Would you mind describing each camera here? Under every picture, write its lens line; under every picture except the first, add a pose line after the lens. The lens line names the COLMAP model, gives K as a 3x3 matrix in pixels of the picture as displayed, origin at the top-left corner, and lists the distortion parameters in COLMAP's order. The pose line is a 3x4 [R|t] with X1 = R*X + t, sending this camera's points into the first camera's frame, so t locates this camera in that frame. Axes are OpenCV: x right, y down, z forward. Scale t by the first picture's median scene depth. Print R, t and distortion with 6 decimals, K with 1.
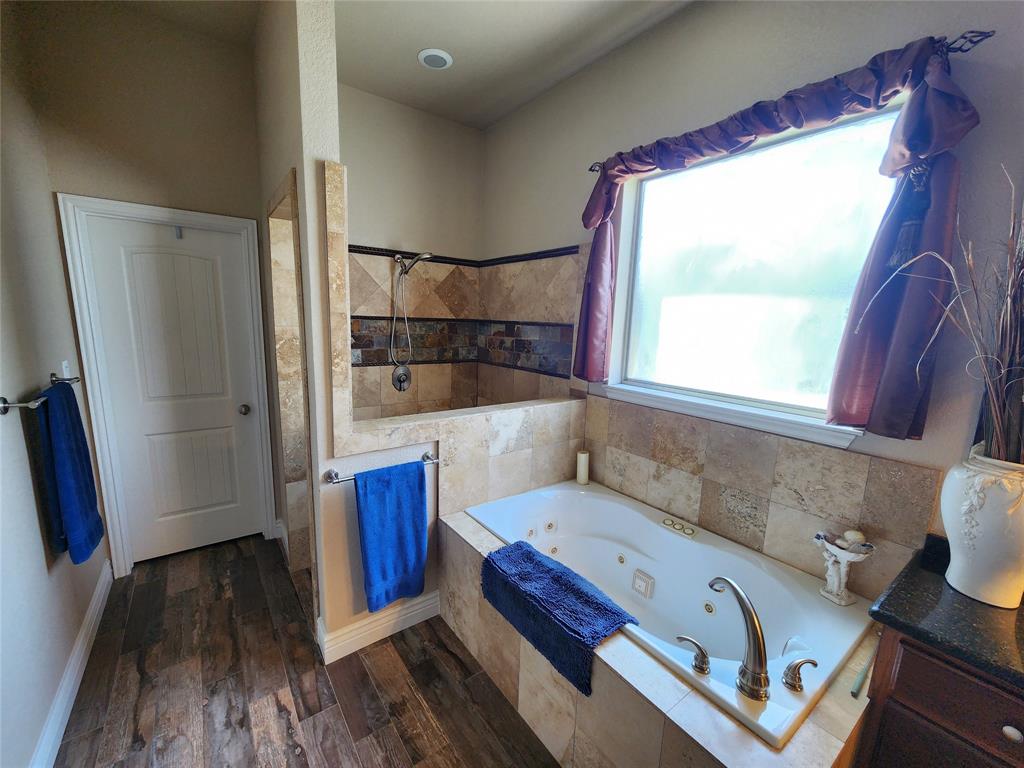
lens RADIAL K [[415.9, 0, 511.1], [0, 415.9, 388.8], [0, 0, 1]] dist [-0.000143, -0.000291]
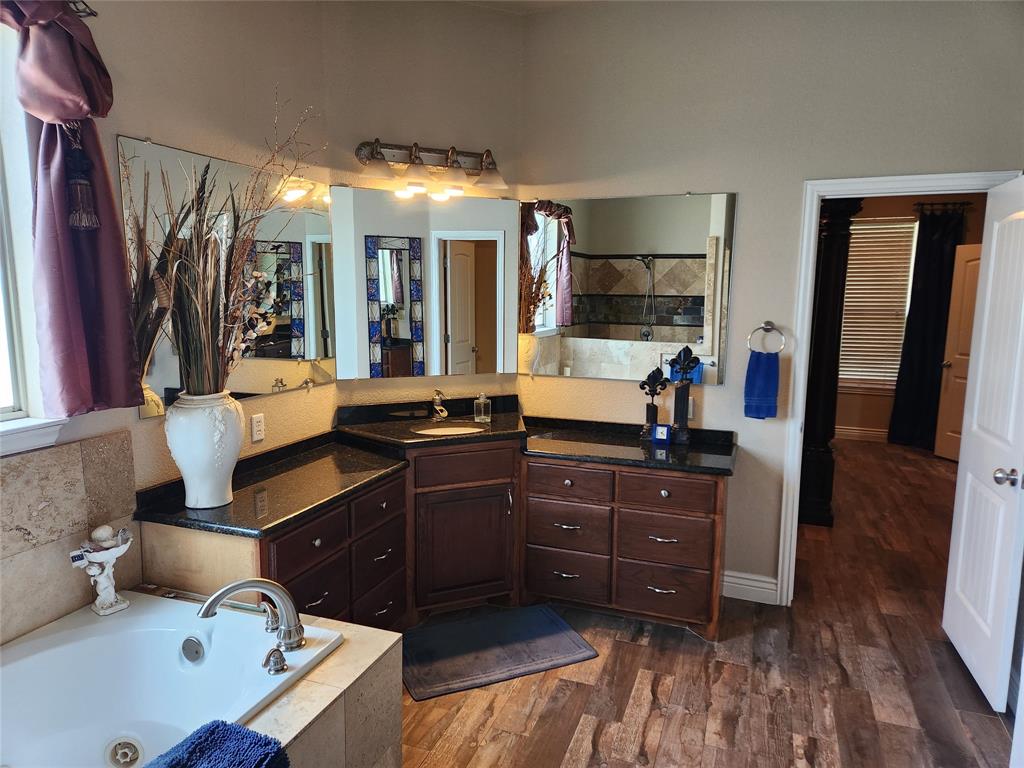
lens RADIAL K [[673.9, 0, 510.7], [0, 673.9, 386.1], [0, 0, 1]] dist [0.058298, -0.020839]
pose [[-0.559787, -0.154383, 0.814128, -0.780144], [0.109601, 0.960064, 0.257418, -0.217252], [-0.821356, 0.233329, -0.520511, 0.973638]]
